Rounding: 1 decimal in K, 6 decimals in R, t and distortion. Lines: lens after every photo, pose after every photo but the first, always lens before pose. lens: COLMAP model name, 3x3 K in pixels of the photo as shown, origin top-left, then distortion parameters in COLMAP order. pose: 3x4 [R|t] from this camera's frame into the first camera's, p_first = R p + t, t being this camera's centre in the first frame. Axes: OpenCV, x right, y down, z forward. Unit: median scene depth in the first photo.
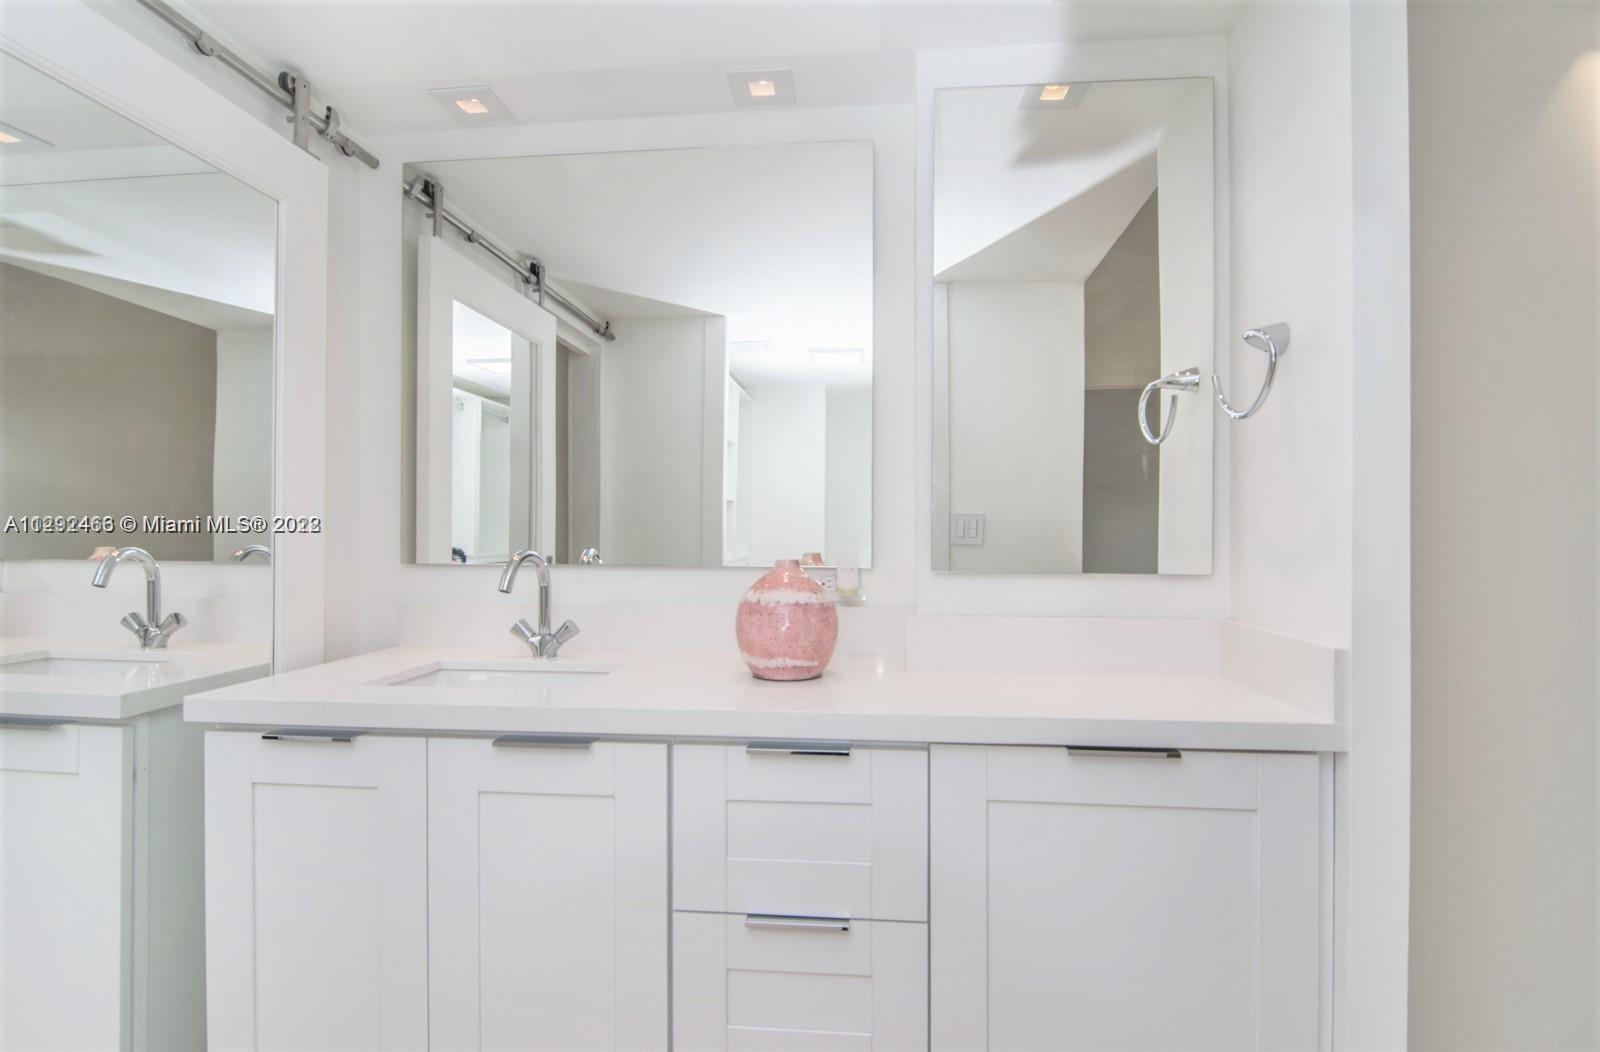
lens RADIAL K [[782.4, 0, 801.8], [0, 782.4, 529.4], [0, 0, 1]] dist [0.000018, -0.001122]
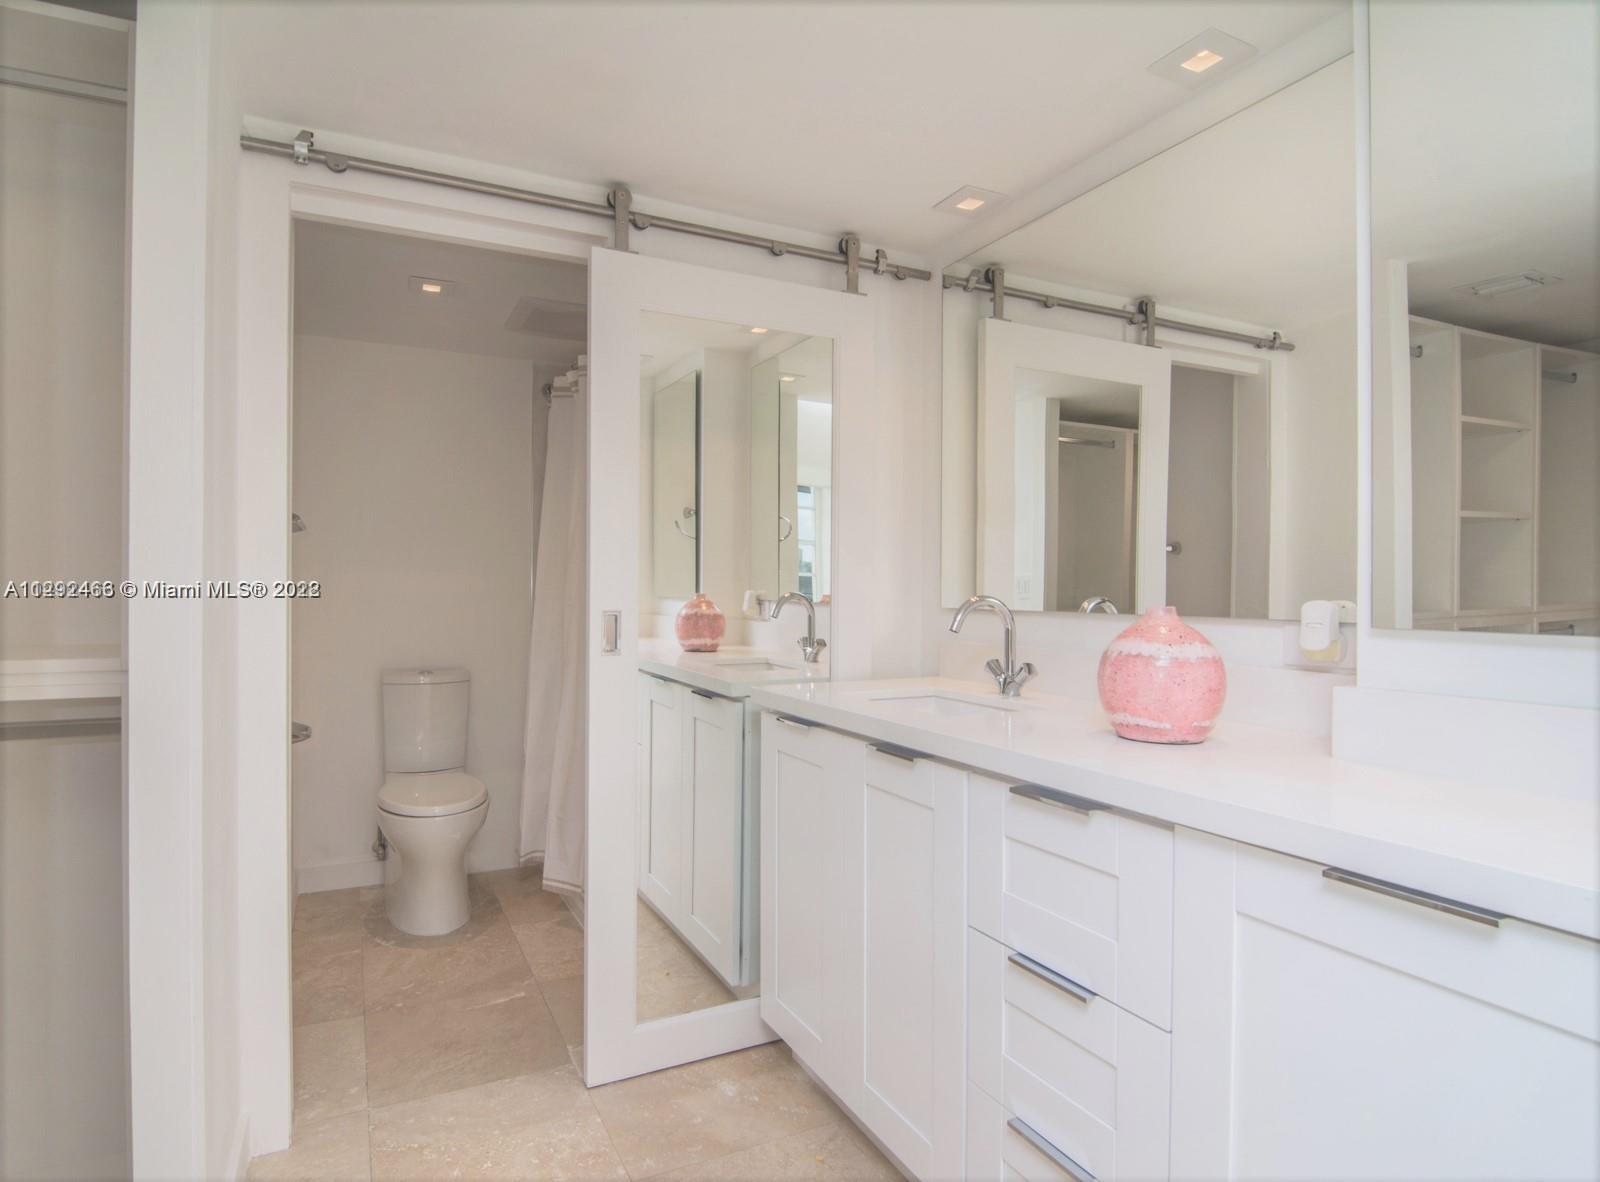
lens RADIAL K [[894.4, 0, 797.4], [0, 894.4, 594.0], [0, 0, 1]] dist [0.001028, -0.000691]
pose [[0.521473, 0.004870, -0.853254, 0.569205], [-0.006811, 0.999976, 0.001545, 0.023790], [0.853241, 0.005006, 0.521493, 0.120780]]
